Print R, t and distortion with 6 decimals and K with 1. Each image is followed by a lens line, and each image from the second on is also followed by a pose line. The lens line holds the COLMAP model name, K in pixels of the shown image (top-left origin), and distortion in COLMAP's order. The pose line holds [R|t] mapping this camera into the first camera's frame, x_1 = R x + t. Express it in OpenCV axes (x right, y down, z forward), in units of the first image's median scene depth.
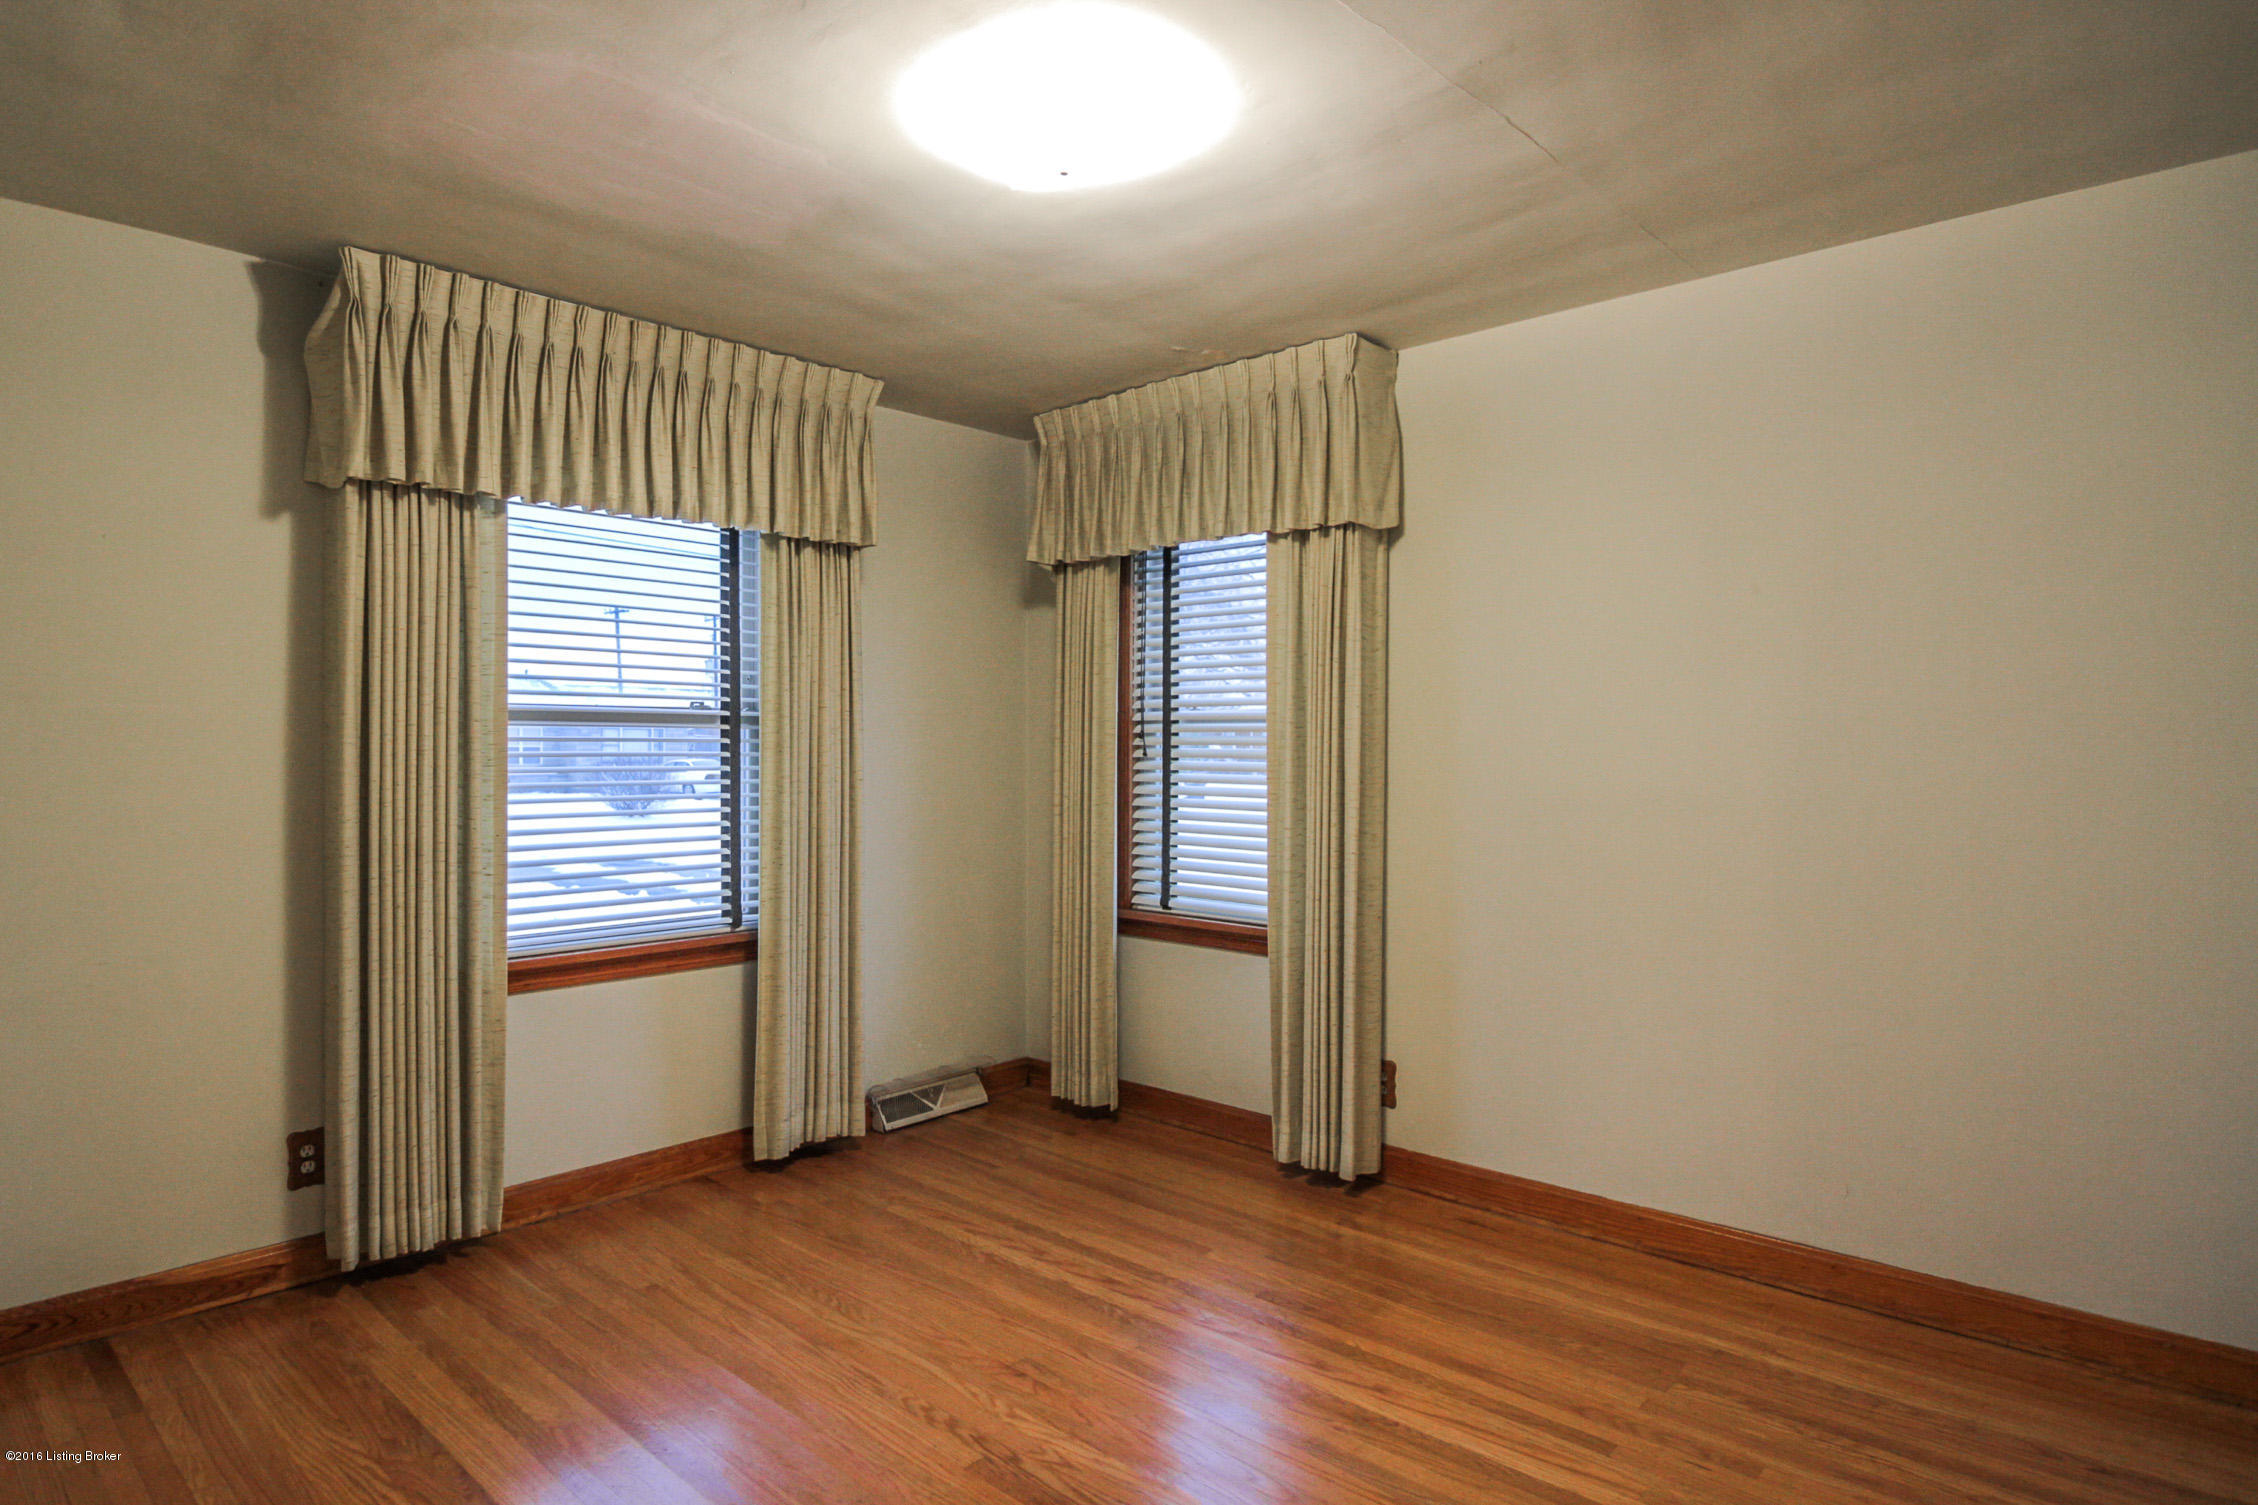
lens RADIAL K [[1210.1, 0, 1129.0], [0, 1210.1, 752.5], [0, 0, 1]] dist [-0.000660, 0.000231]
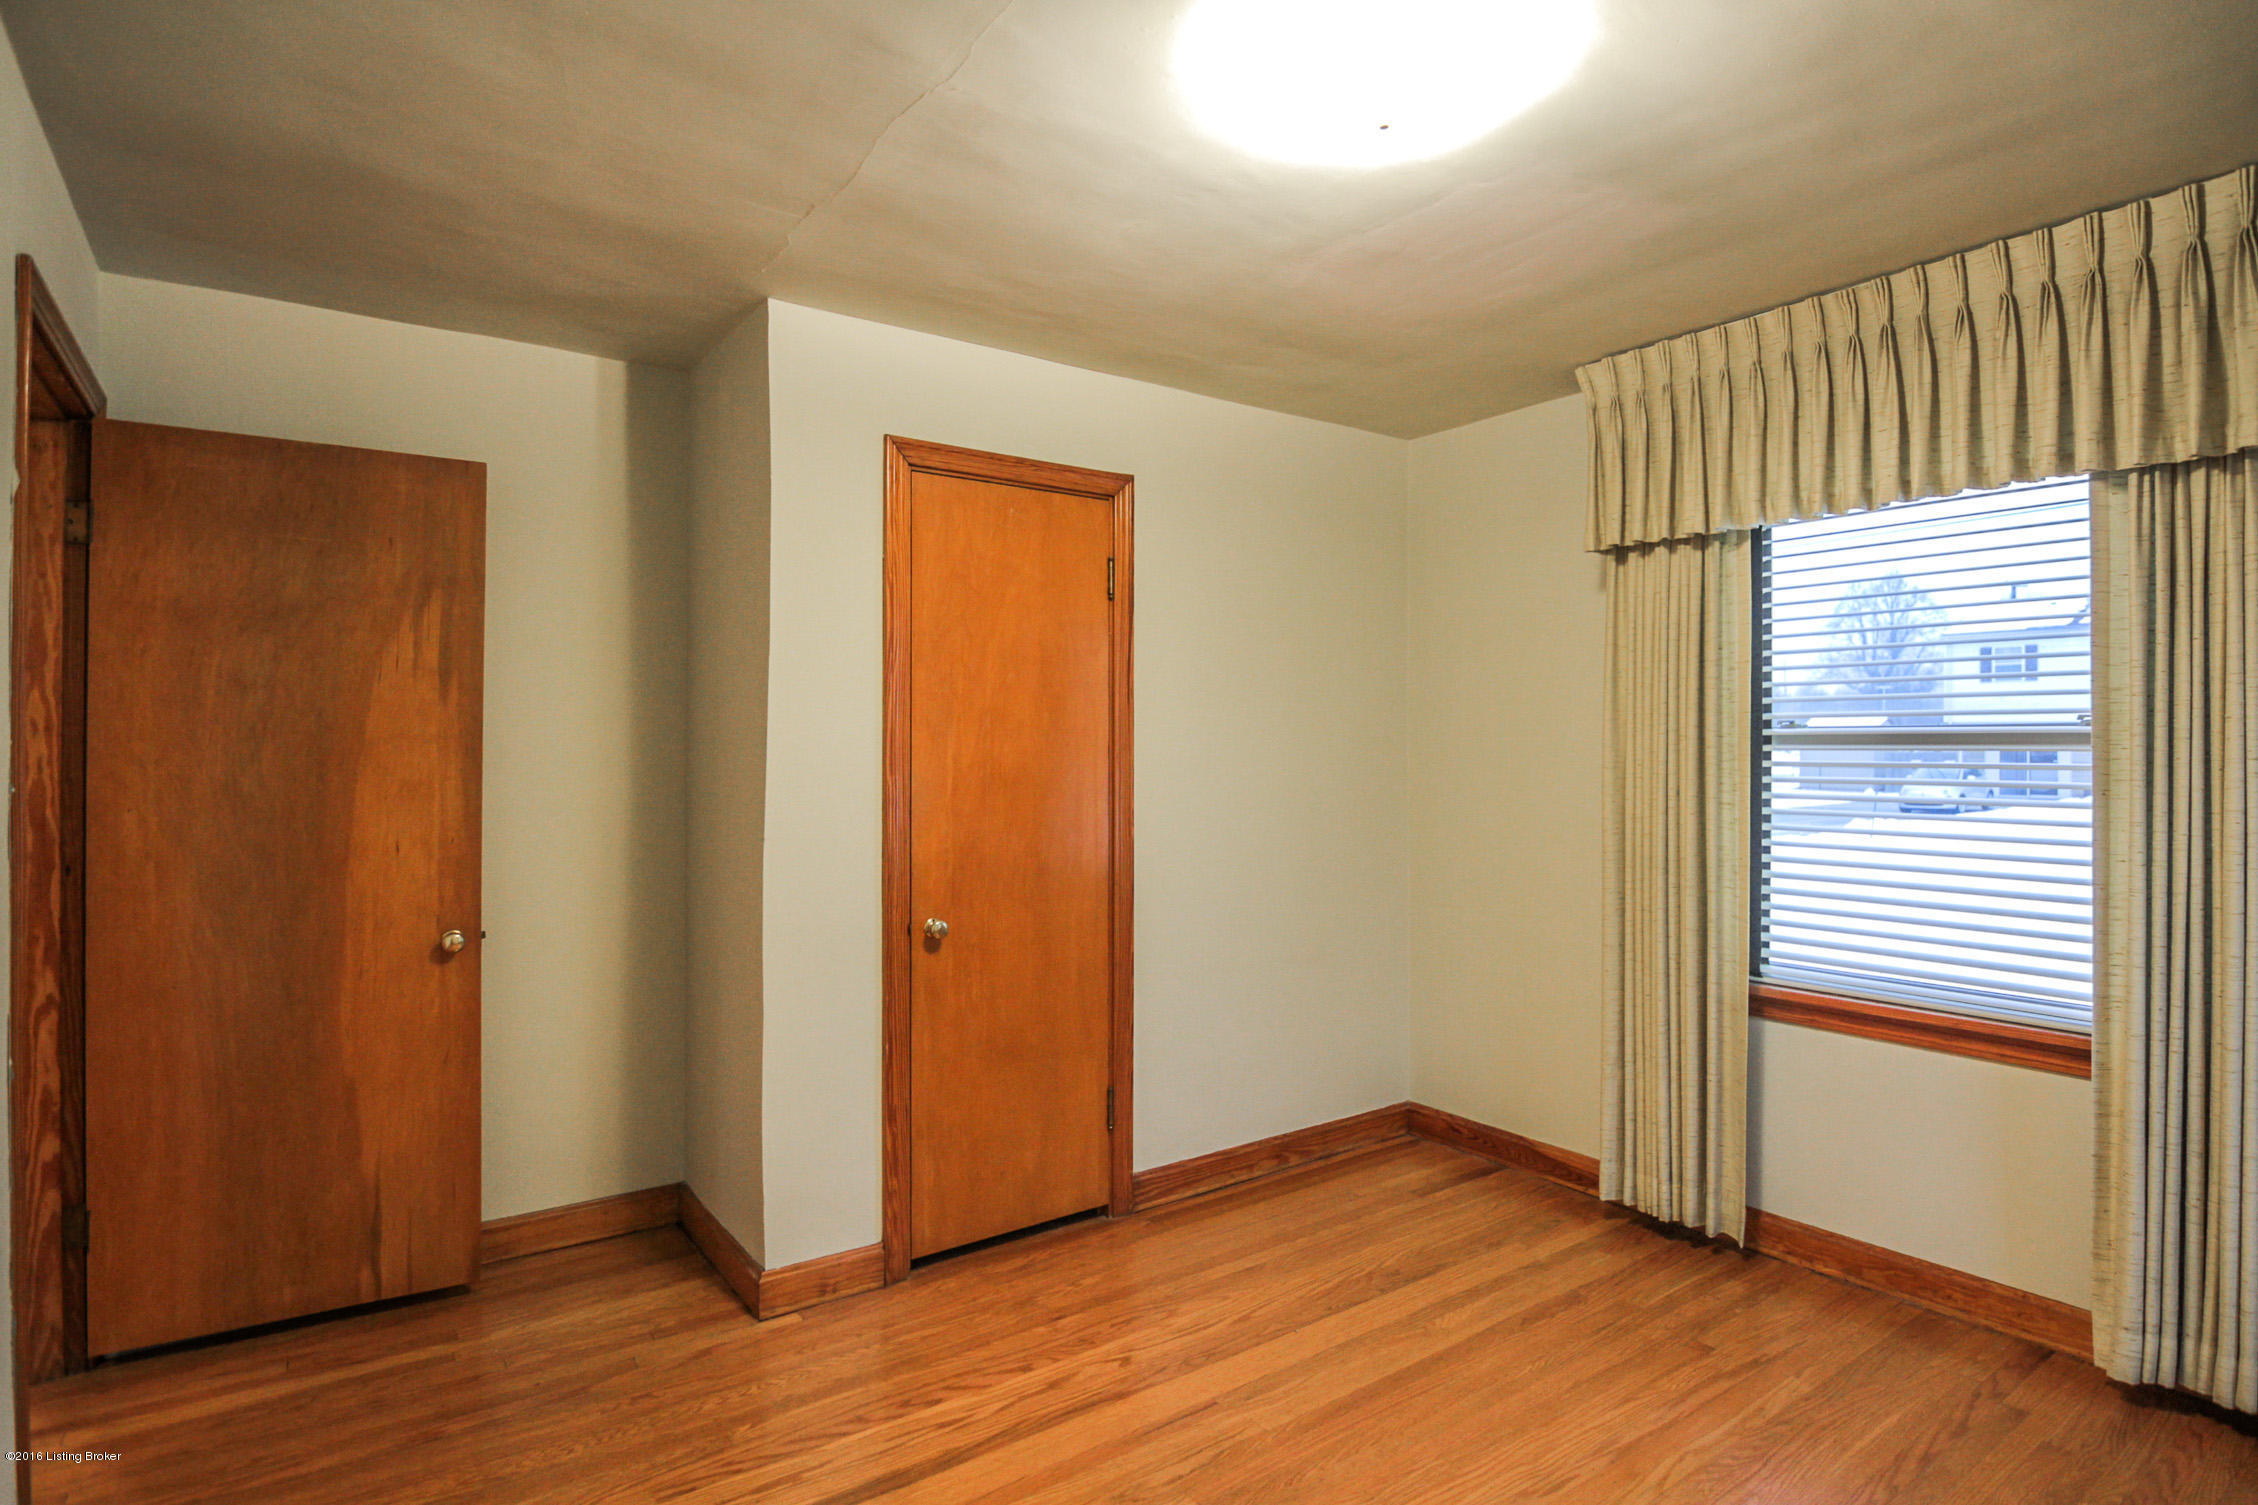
lens RADIAL K [[1210.1, 0, 1129.0], [0, 1210.1, 752.5], [0, 0, 1]] dist [-0.000660, 0.000231]
pose [[-0.200083, 0.001501, -0.979778, 0.599538], [-0.001775, 0.999997, 0.001895, -0.023336], [0.979777, 0.002118, -0.200080, 0.718339]]
